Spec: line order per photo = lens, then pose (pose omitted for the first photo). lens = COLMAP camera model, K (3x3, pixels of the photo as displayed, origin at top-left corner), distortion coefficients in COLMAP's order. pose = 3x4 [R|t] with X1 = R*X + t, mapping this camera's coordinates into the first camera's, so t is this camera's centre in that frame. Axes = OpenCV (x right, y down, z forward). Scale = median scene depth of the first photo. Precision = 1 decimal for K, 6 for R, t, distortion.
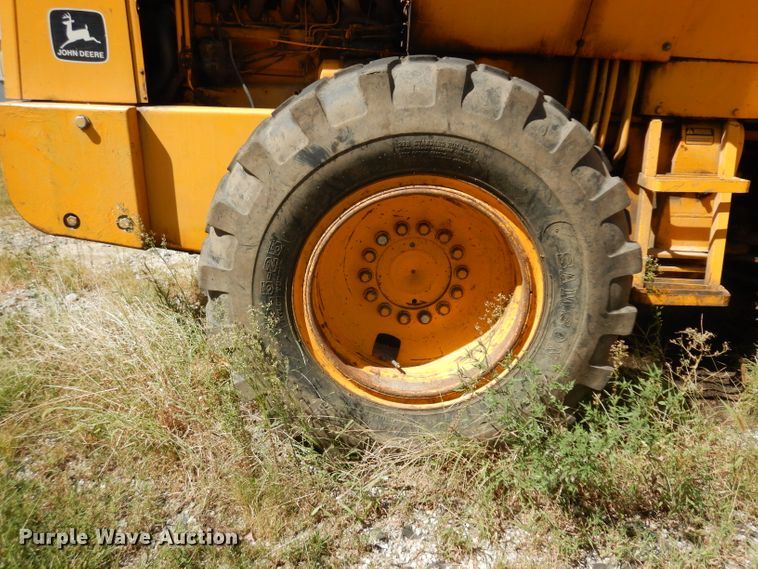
lens RADIAL K [[551.7, 0, 379.0], [0, 551.7, 284.5], [0, 0, 1]] dist [-0.009115, -0.005797]
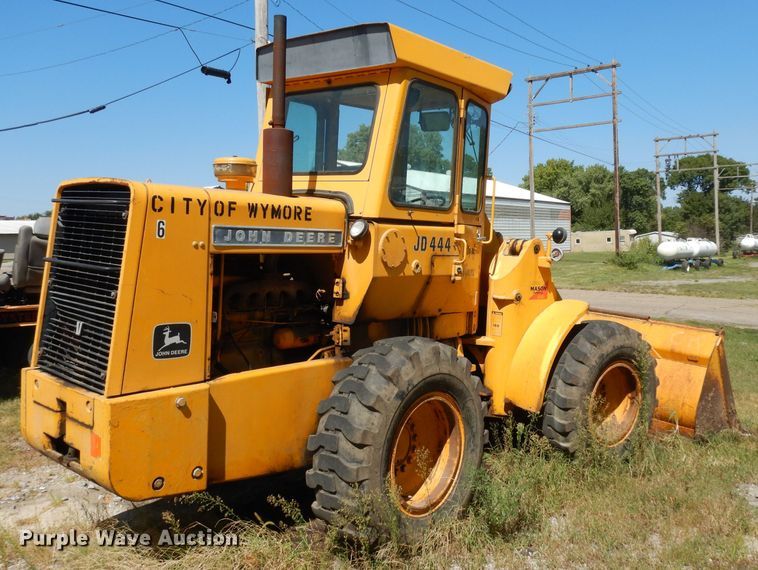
lens RADIAL K [[623.3, 0, 379.0], [0, 623.3, 285.0], [0, 0, 1]] dist [-0.006329, -0.002780]
pose [[0.638569, -0.075779, 0.765825, -1.406800], [0.263436, 0.956543, -0.125010, -0.260624], [-0.723071, 0.281573, 0.630781, -0.386943]]
